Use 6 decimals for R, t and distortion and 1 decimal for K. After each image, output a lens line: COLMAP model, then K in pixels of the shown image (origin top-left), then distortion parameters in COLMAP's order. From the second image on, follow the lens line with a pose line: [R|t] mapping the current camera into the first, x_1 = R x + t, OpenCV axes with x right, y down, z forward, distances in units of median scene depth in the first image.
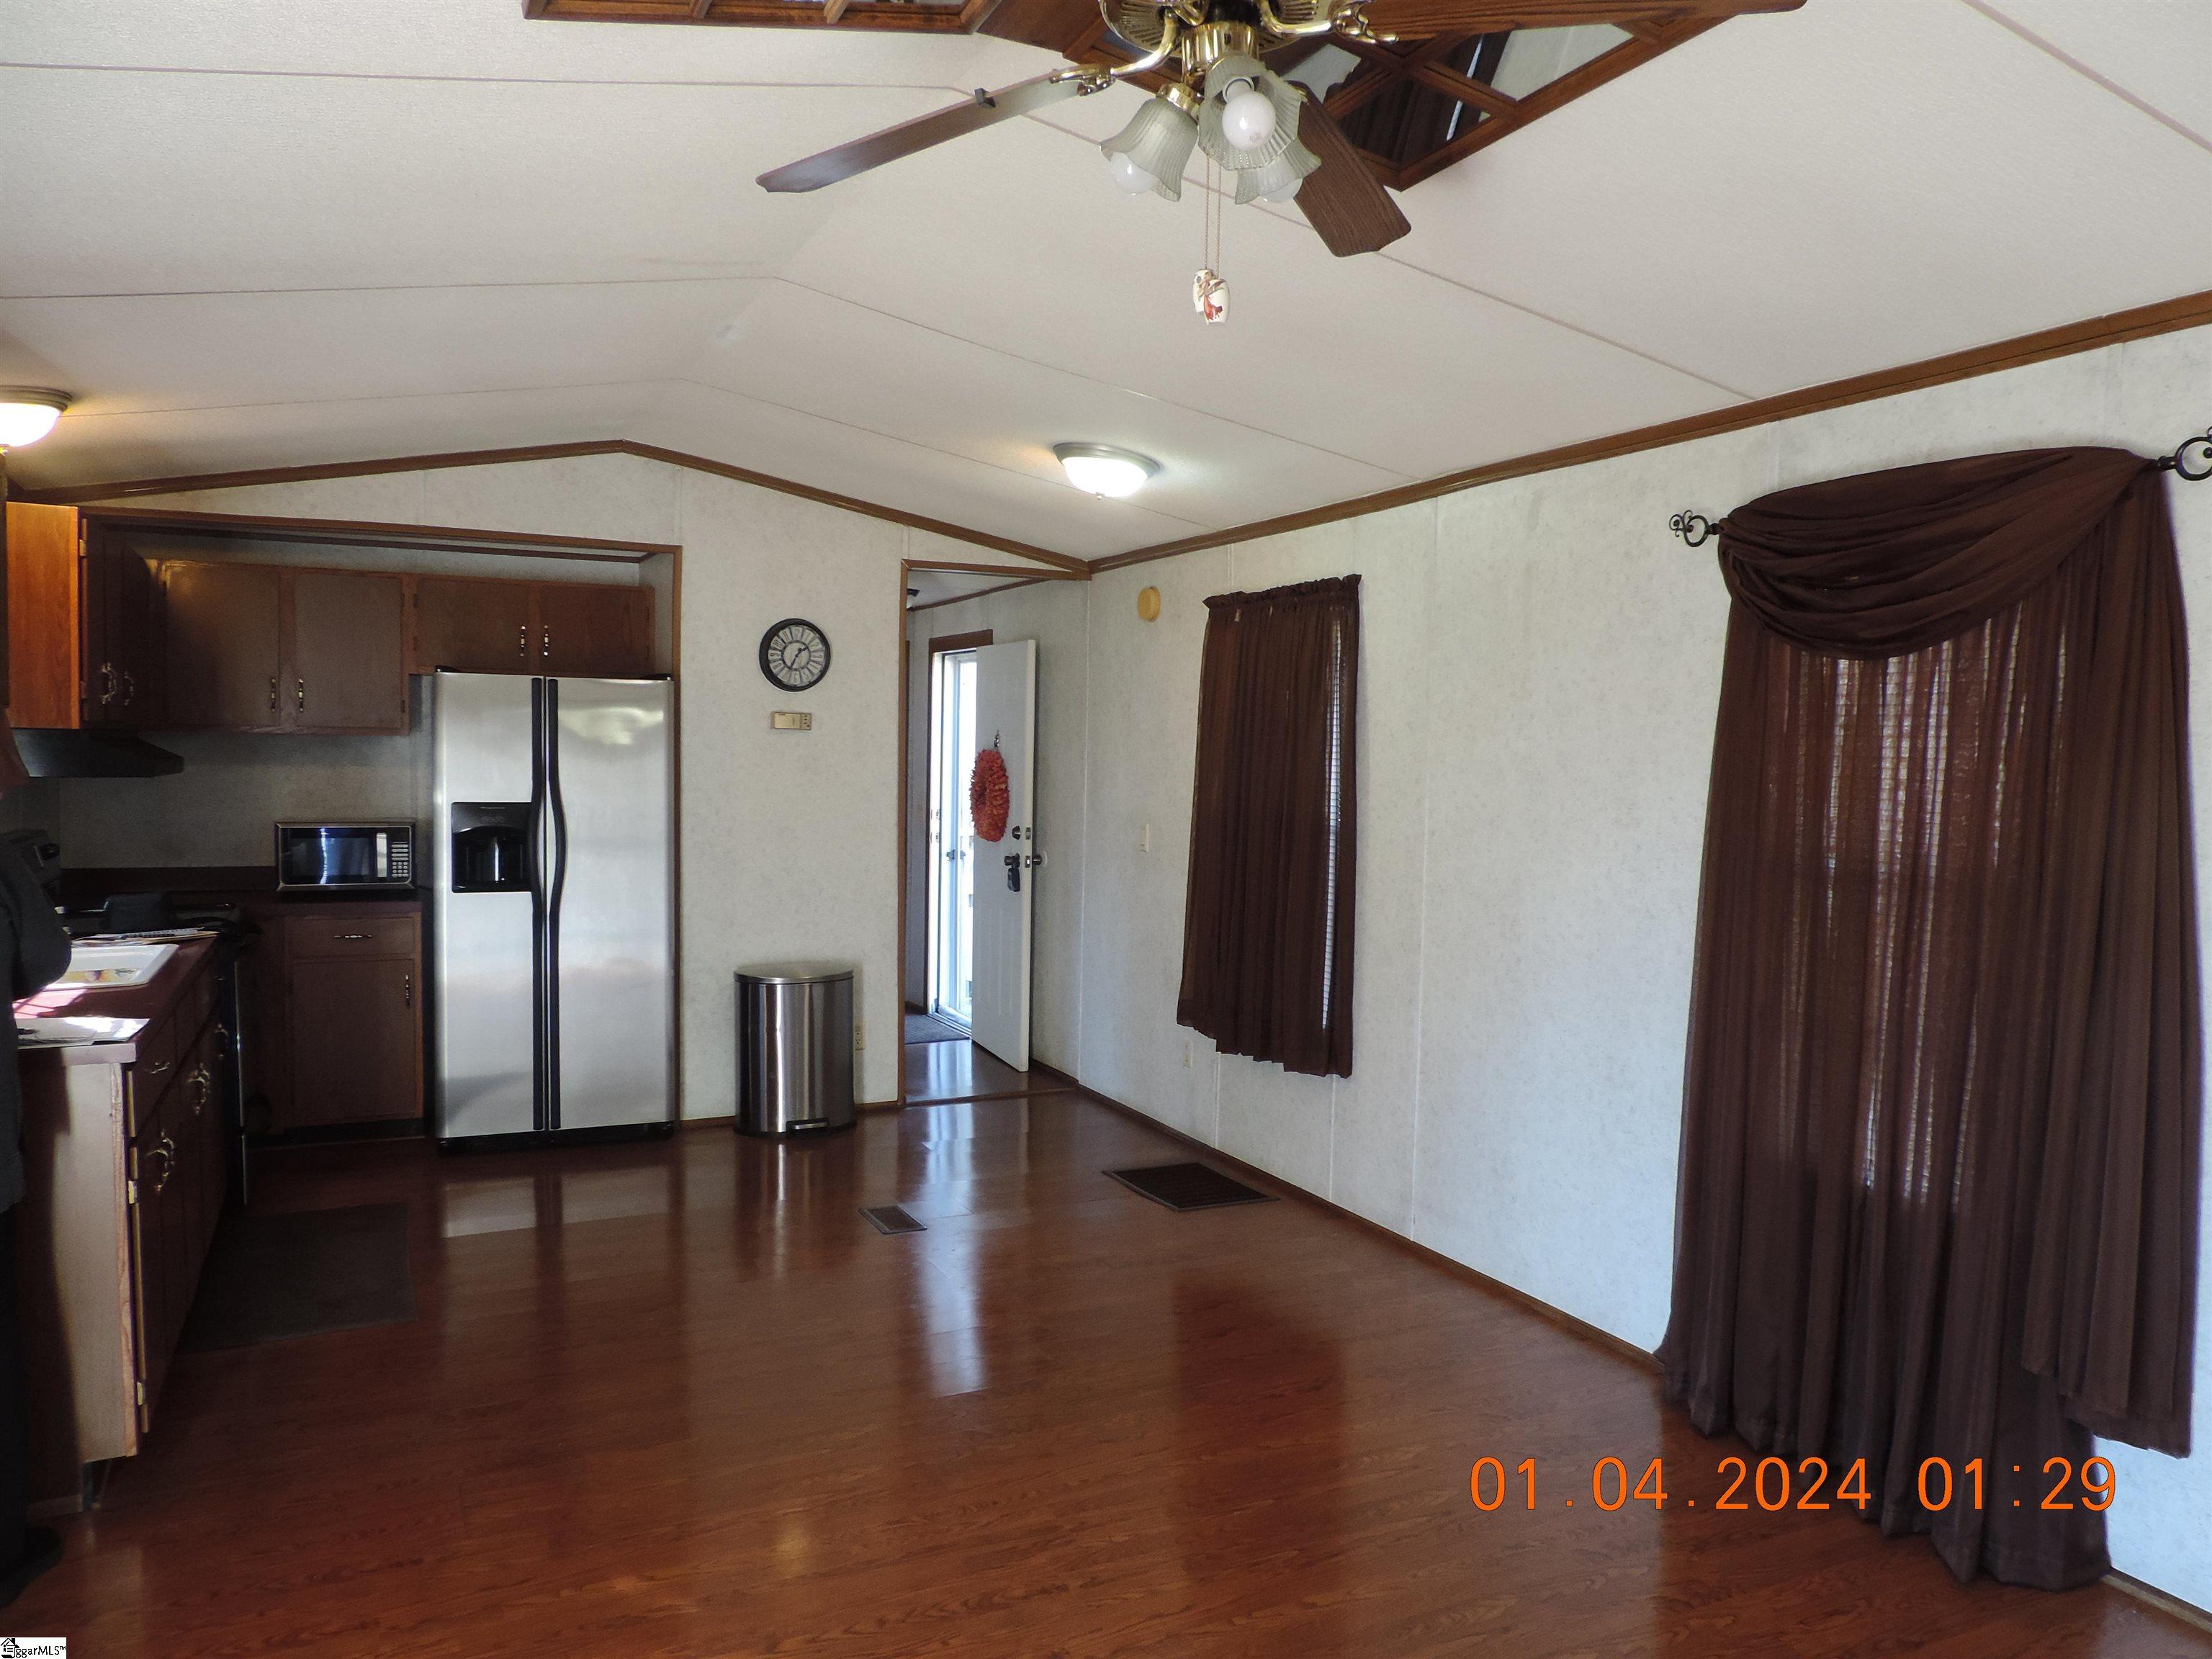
lens RADIAL K [[1583.8, 0, 1106.0], [0, 1583.8, 829.5], [0, 0, 1]] dist [-0.016180, -0.000897]
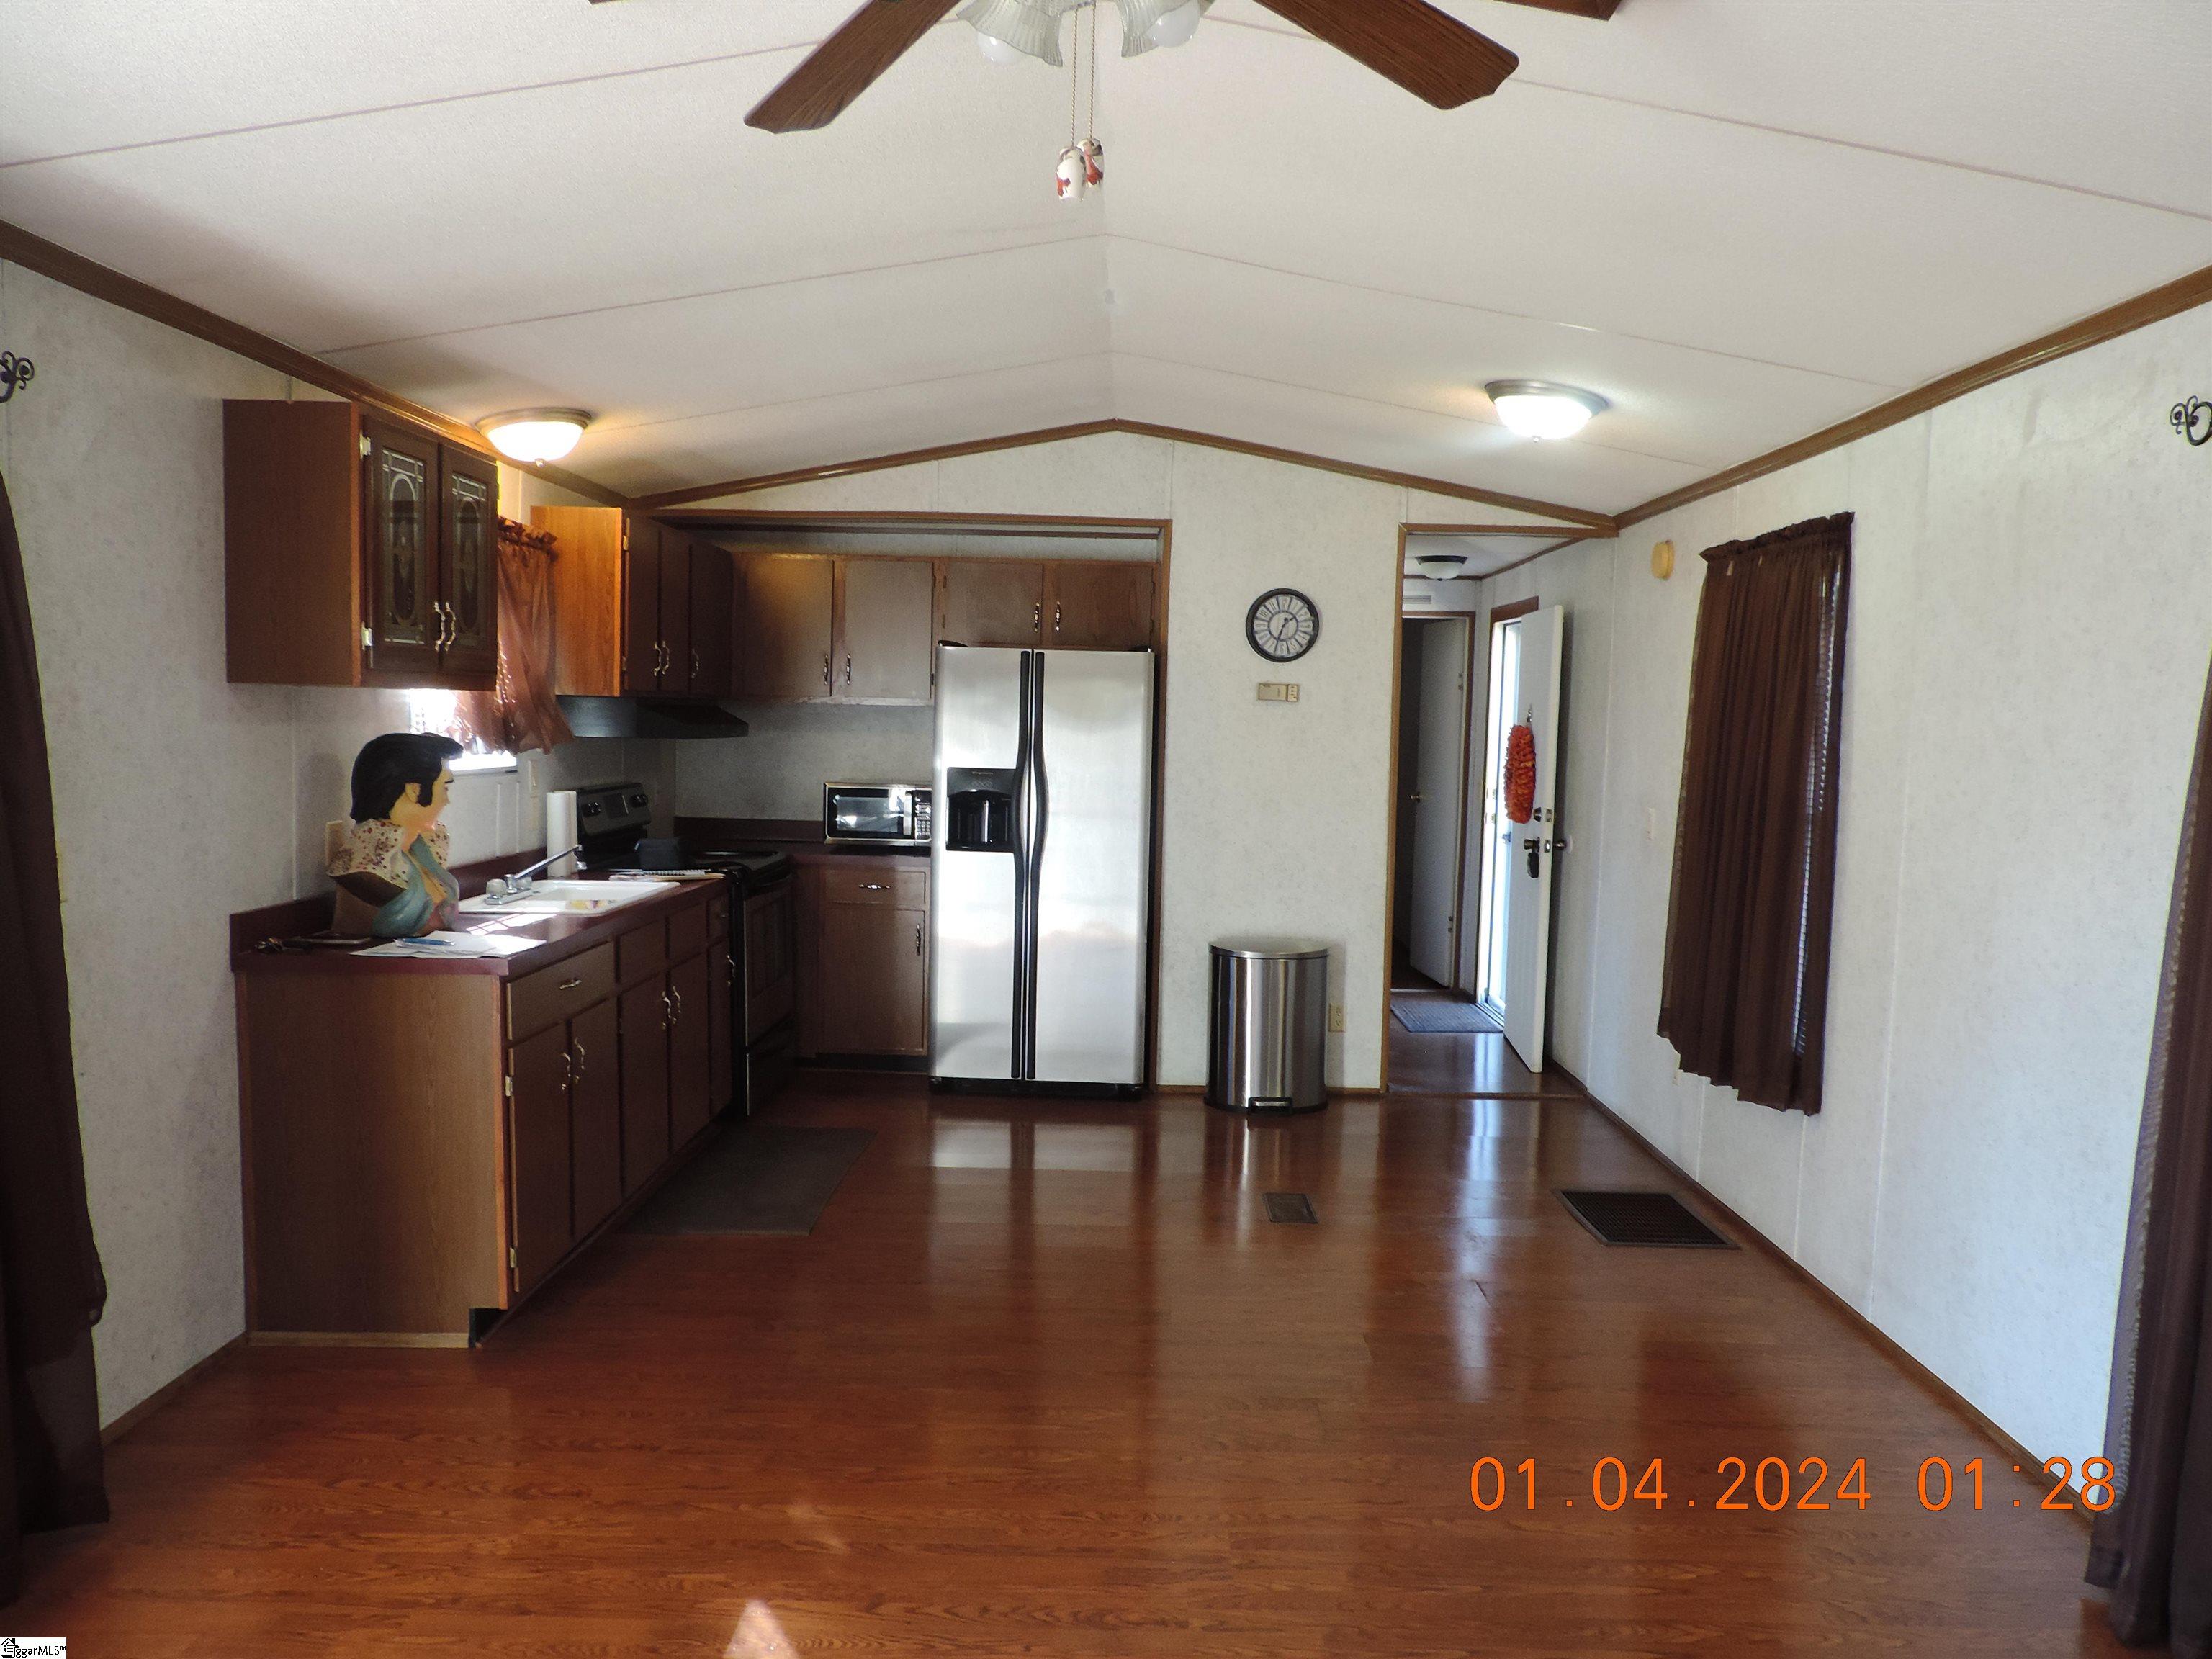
lens RADIAL K [[1574.9, 0, 1072.7], [0, 1574.9, 830.4], [0, 0, 1]] dist [-0.026886, -0.000236]
pose [[0.894966, 0.037616, -0.444546, 0.140717], [-0.031649, 0.999282, 0.020839, 0.000888], [0.445010, -0.004581, 0.895514, 0.073684]]
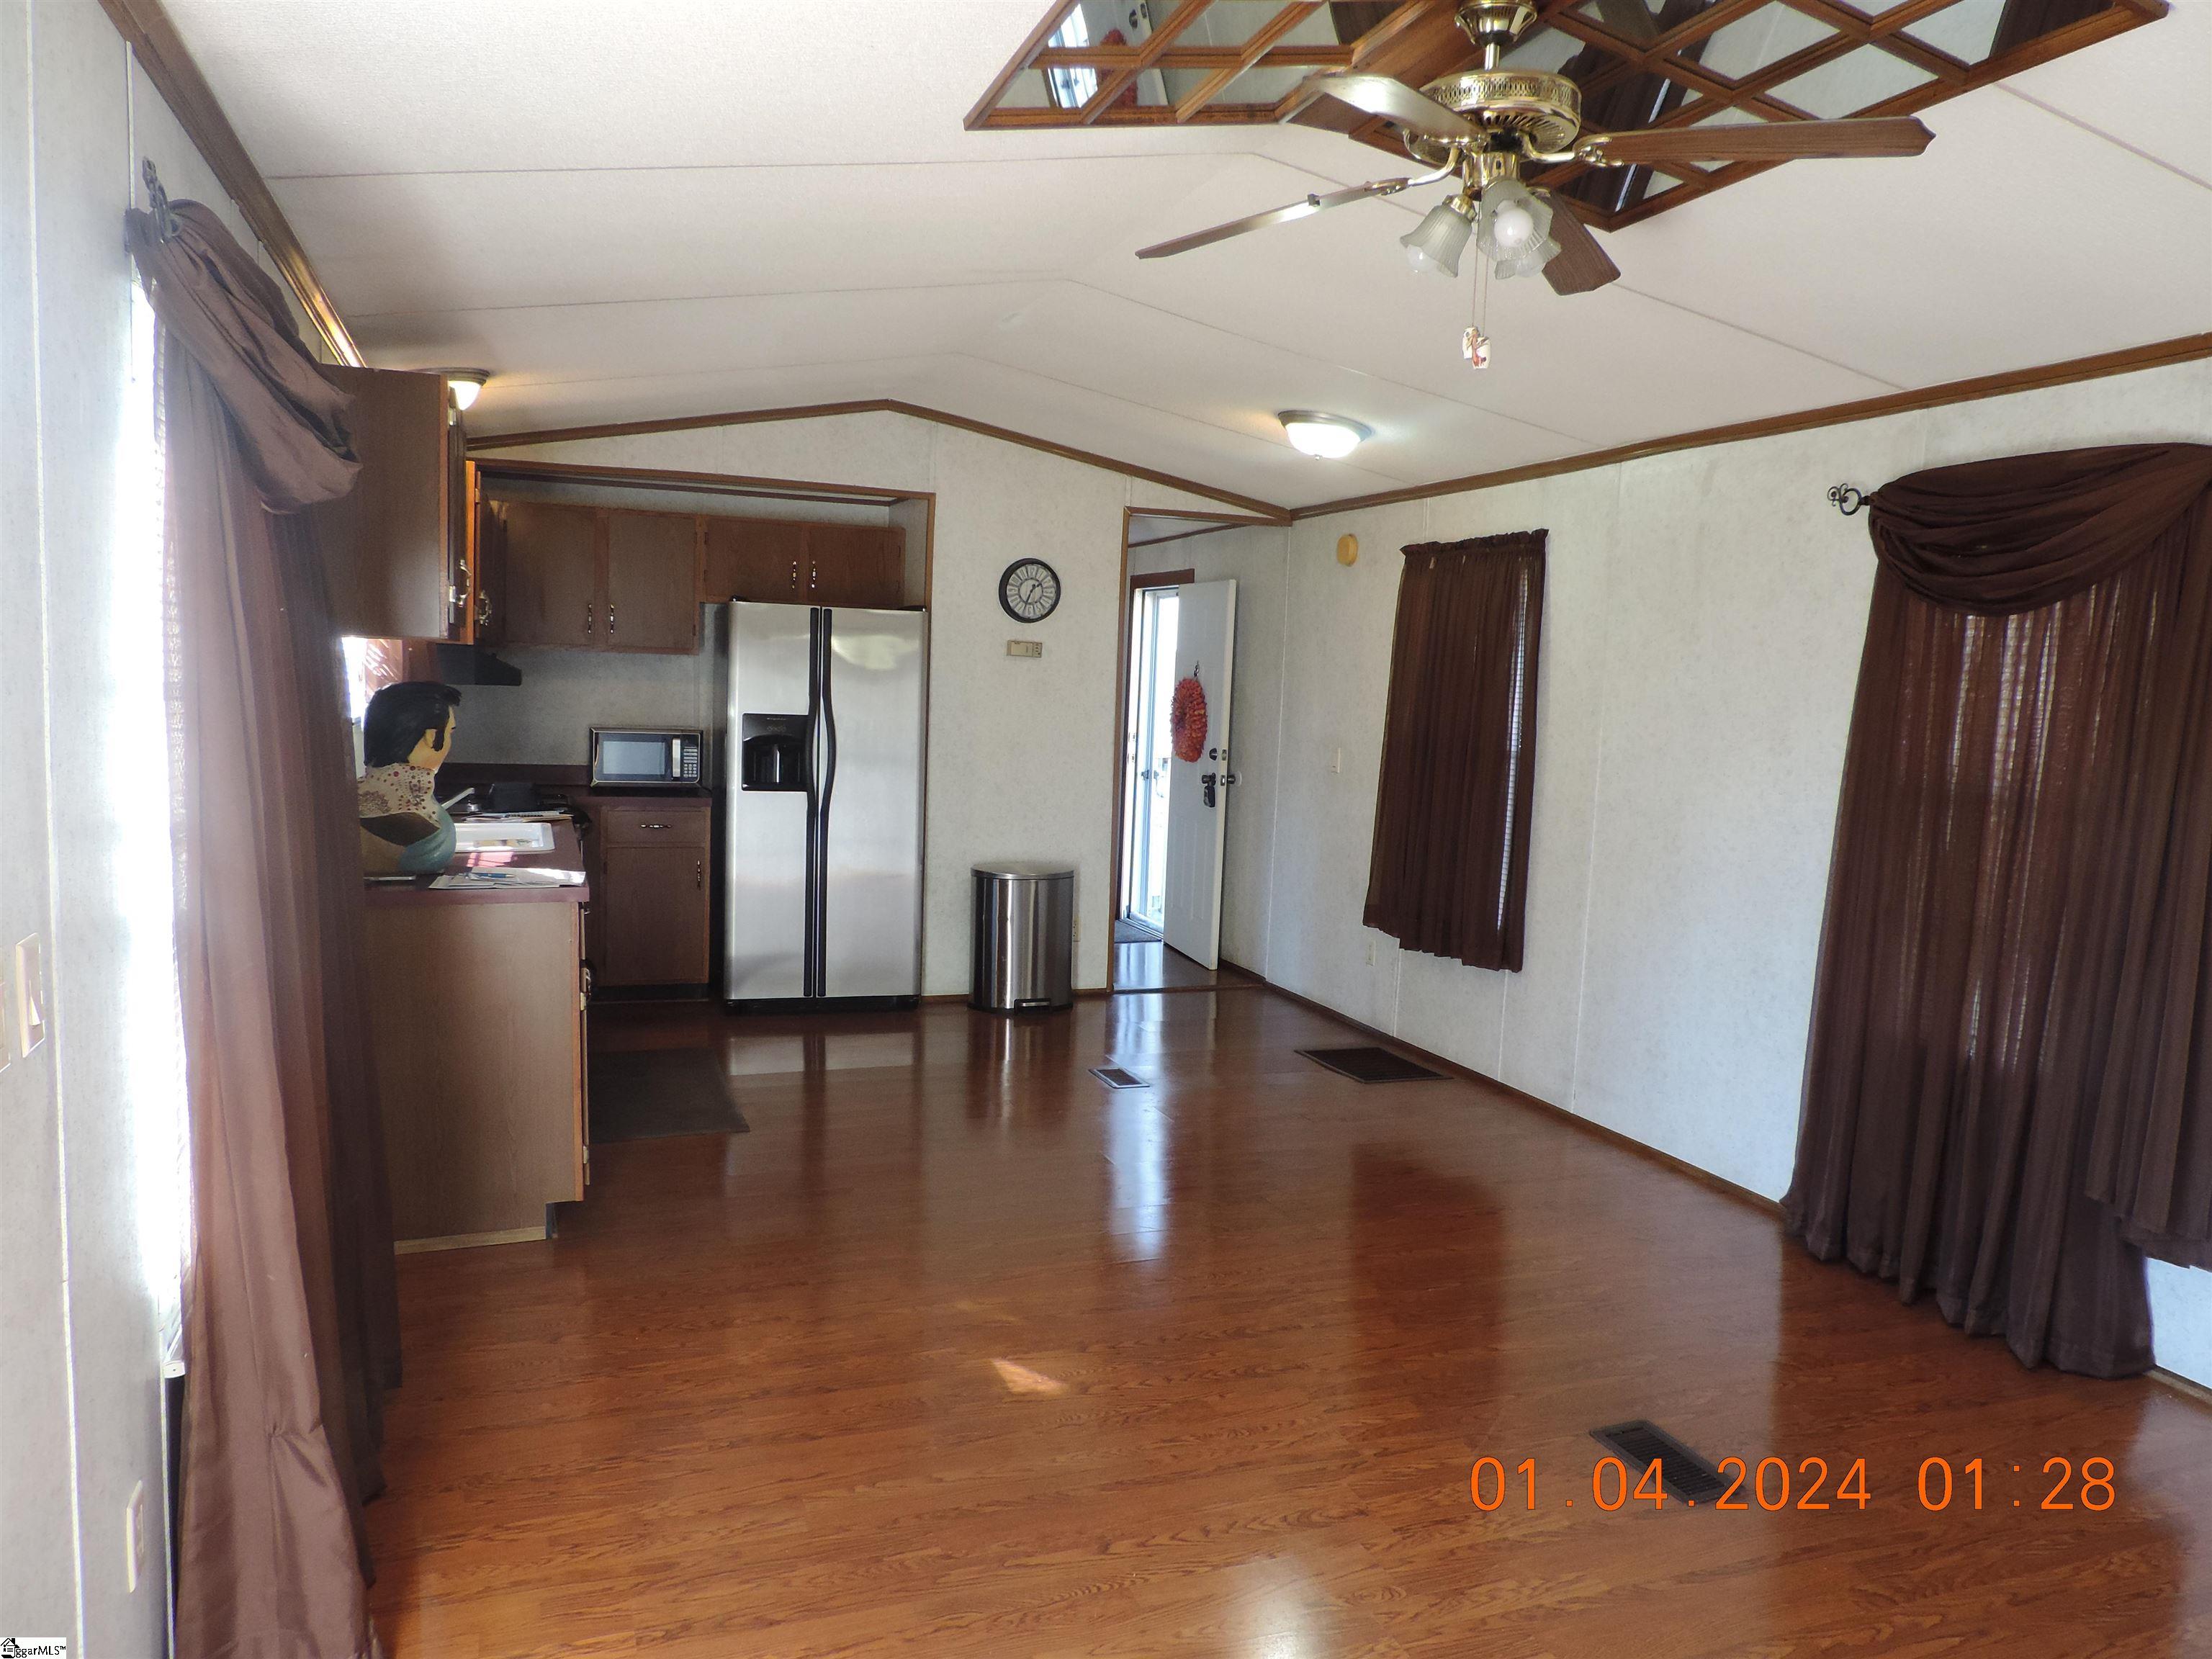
lens RADIAL K [[1560.1, 0, 1106.0], [0, 1560.1, 829.5], [0, 0, 1]] dist [-0.022499, 0.001064]
pose [[0.995036, 0.030465, -0.094735, -0.035014], [-0.026272, 0.998633, 0.045198, 0.009374], [0.095983, -0.042484, 0.994476, -0.122732]]
